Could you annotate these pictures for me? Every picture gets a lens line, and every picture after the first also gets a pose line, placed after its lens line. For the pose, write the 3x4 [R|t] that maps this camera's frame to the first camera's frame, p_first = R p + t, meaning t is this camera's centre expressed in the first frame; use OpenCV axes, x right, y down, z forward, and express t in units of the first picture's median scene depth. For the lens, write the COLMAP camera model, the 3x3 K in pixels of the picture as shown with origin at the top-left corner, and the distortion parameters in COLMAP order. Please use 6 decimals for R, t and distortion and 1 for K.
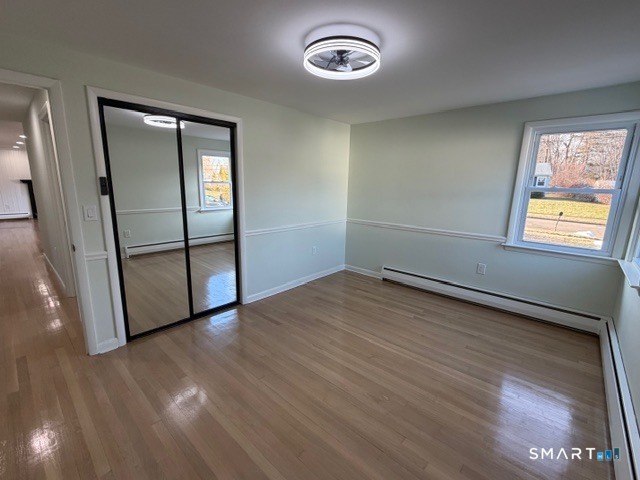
lens RADIAL K [[284.3, 0, 320.0], [0, 284.3, 240.0], [0, 0, 1]] dist [-0.001885, -0.000208]
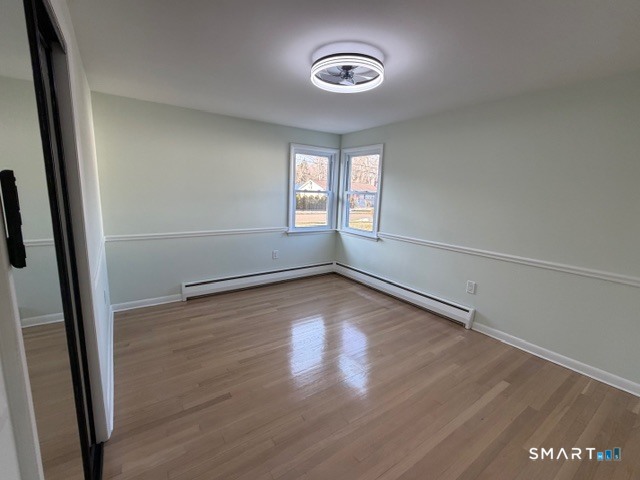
lens RADIAL K [[284.3, 0, 320.0], [0, 284.3, 240.0], [0, 0, 1]] dist [-0.001885, -0.000208]
pose [[0.225456, -0.178979, 0.957672, -0.619125], [0.164485, 0.975863, 0.143656, -0.116593], [-0.960268, 0.125134, 0.249454, 0.527184]]
